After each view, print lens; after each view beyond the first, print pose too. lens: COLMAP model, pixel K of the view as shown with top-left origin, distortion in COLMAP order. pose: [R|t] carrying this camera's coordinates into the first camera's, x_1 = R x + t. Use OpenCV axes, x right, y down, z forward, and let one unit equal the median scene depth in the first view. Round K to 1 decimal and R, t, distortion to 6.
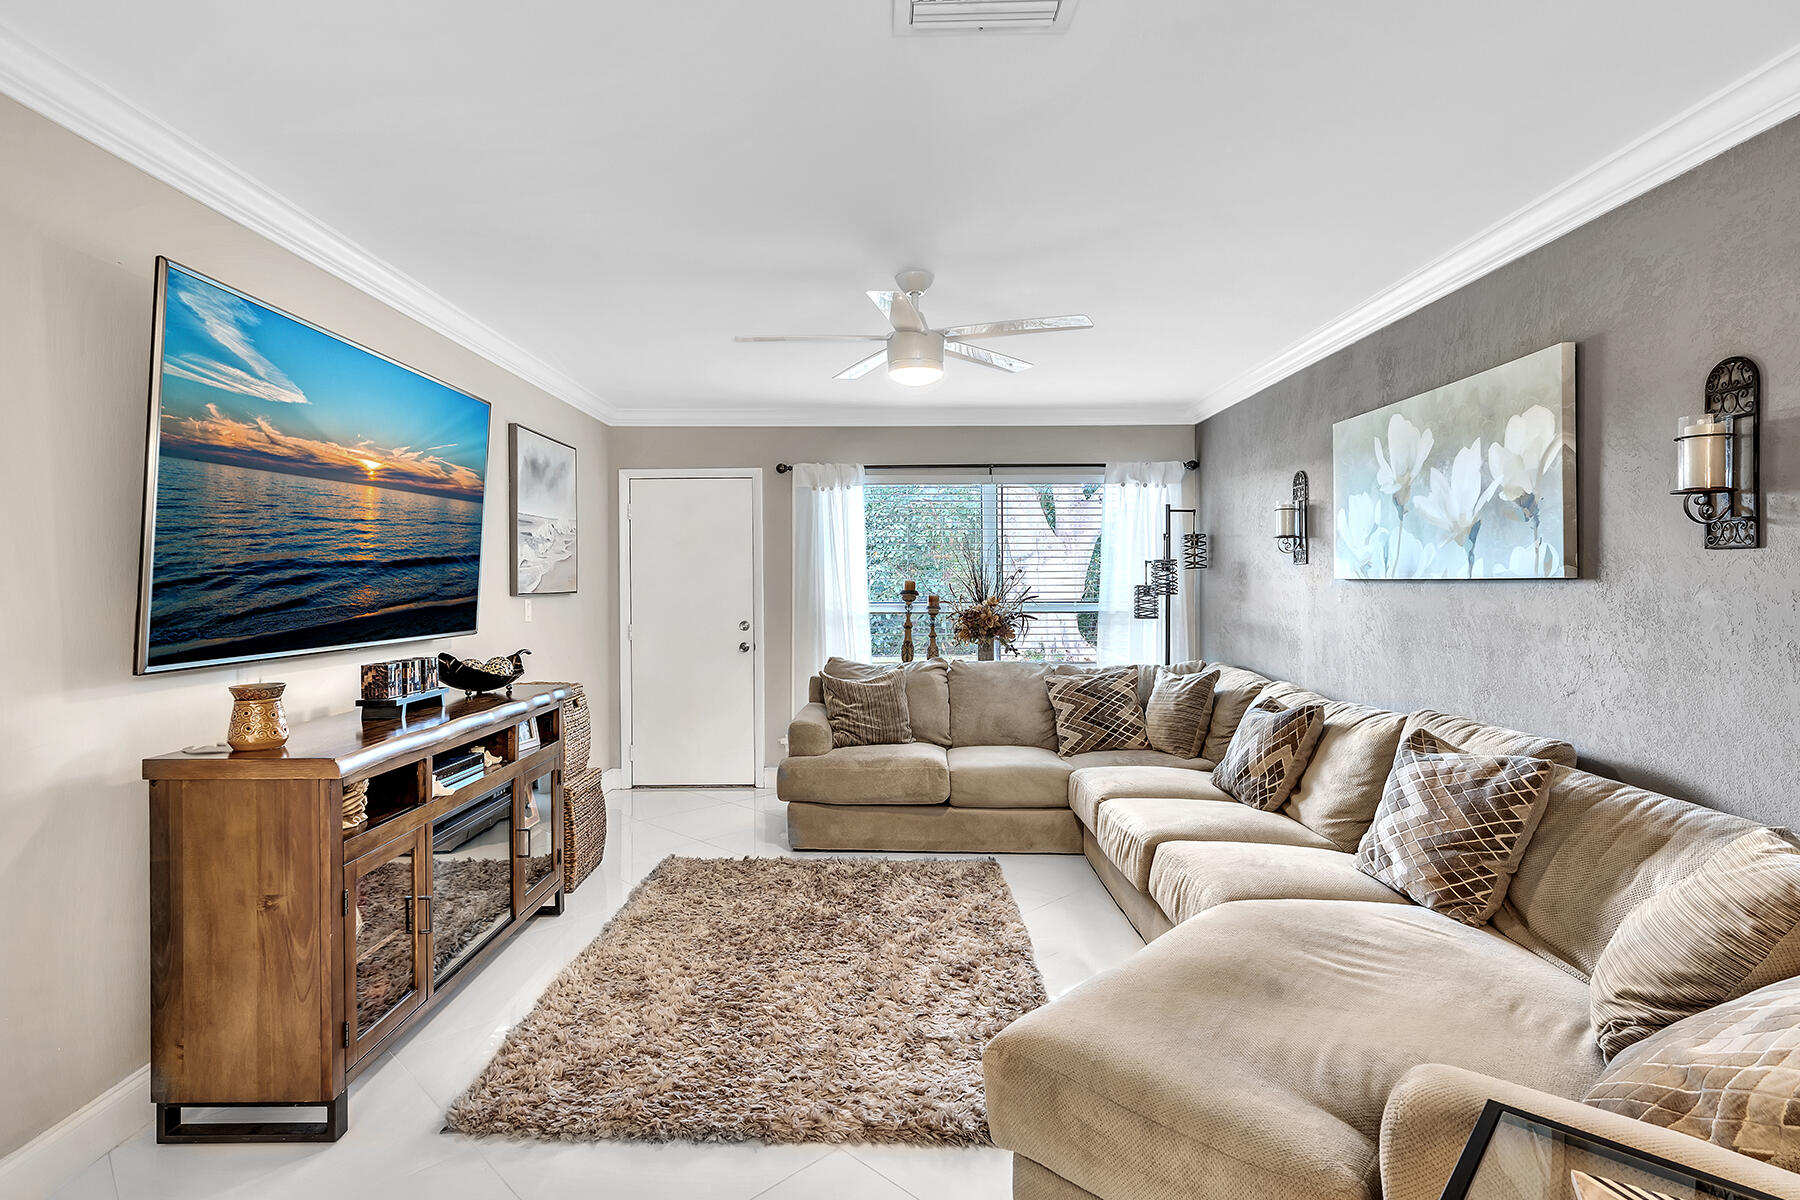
lens RADIAL K [[864.9, 0, 900.0], [0, 864.9, 600.0], [0, 0, 1]] dist [0.000161, -0.000029]
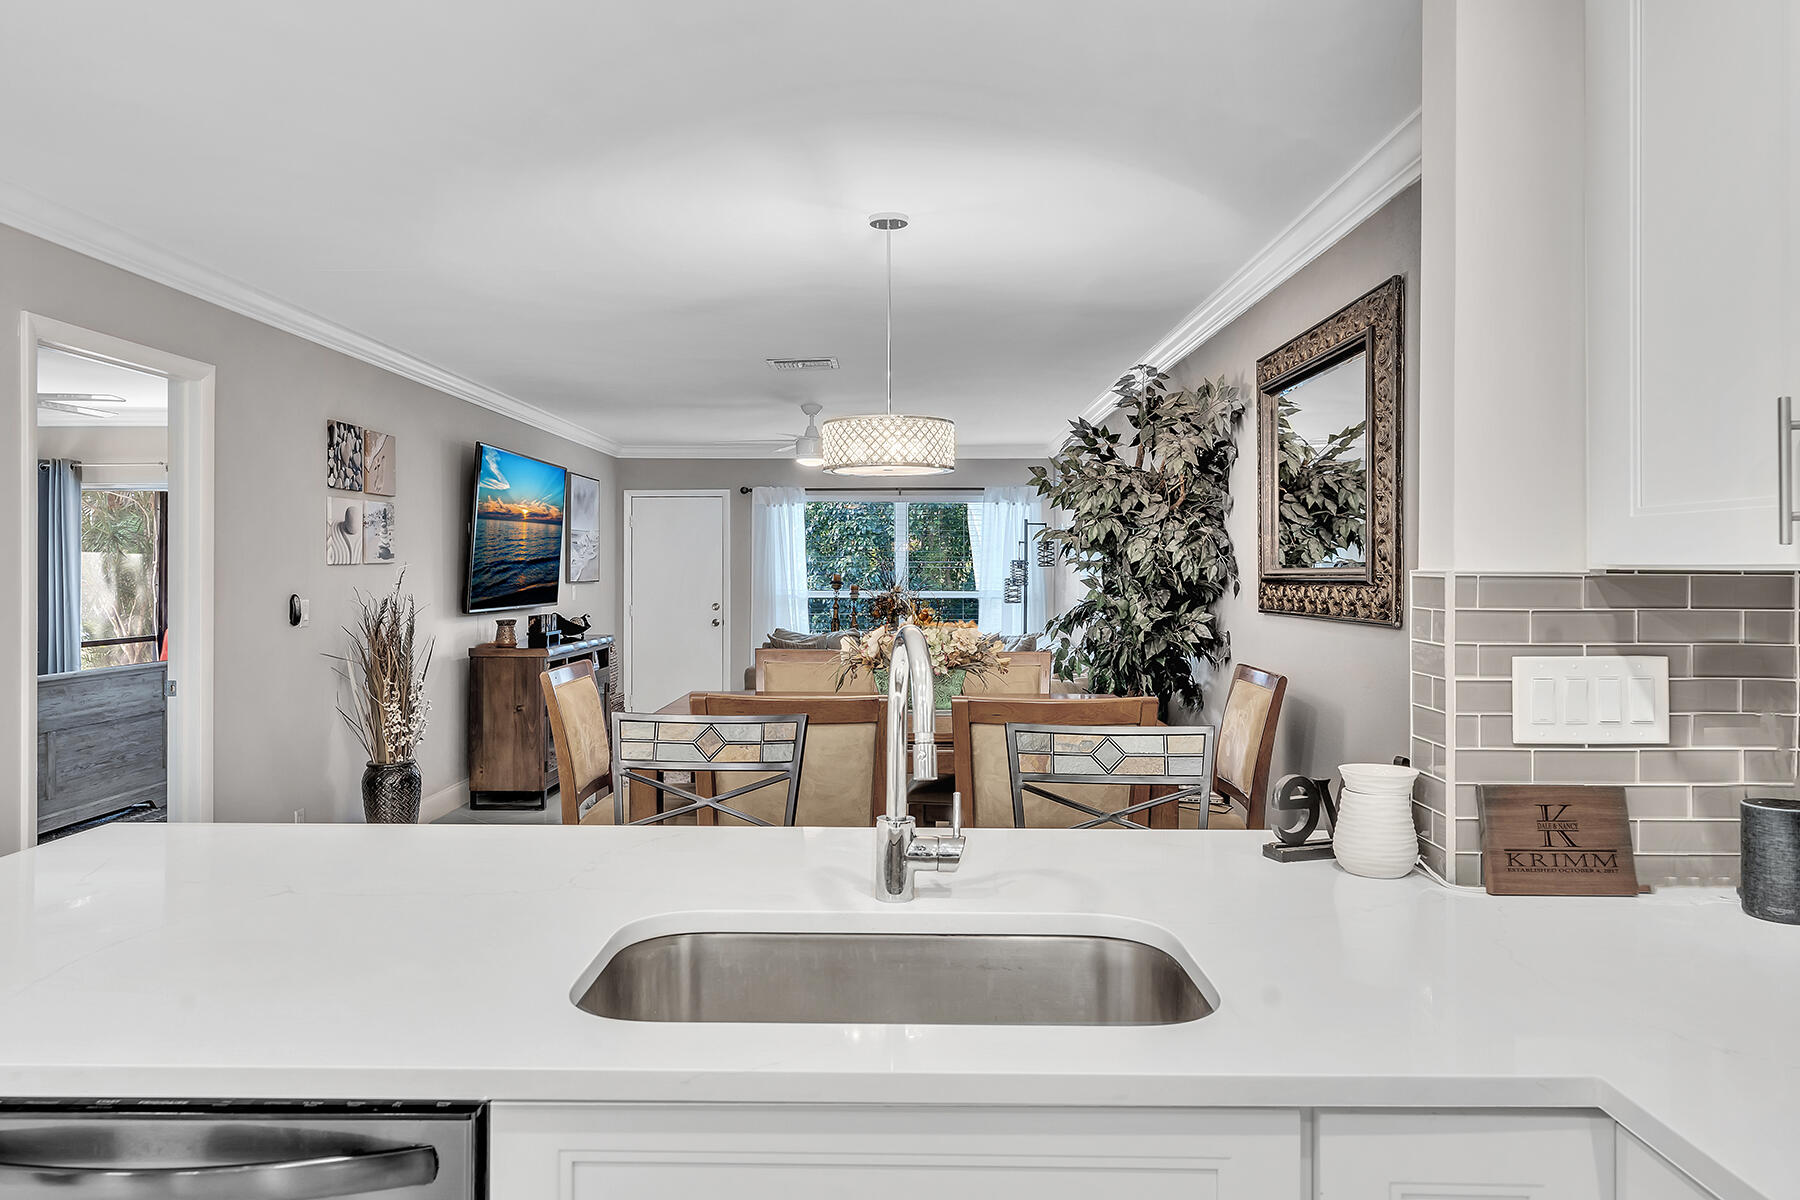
lens RADIAL K [[1175.2, 0, 900.5], [0, 1175.2, 572.8], [0, 0, 1]] dist [0.002416, 0.001159]
pose [[0.999853, 0.006095, -0.016029, 0.208733], [-0.006457, 0.999722, -0.022661, 0.025655], [0.015886, 0.022762, 0.999615, -1.259266]]
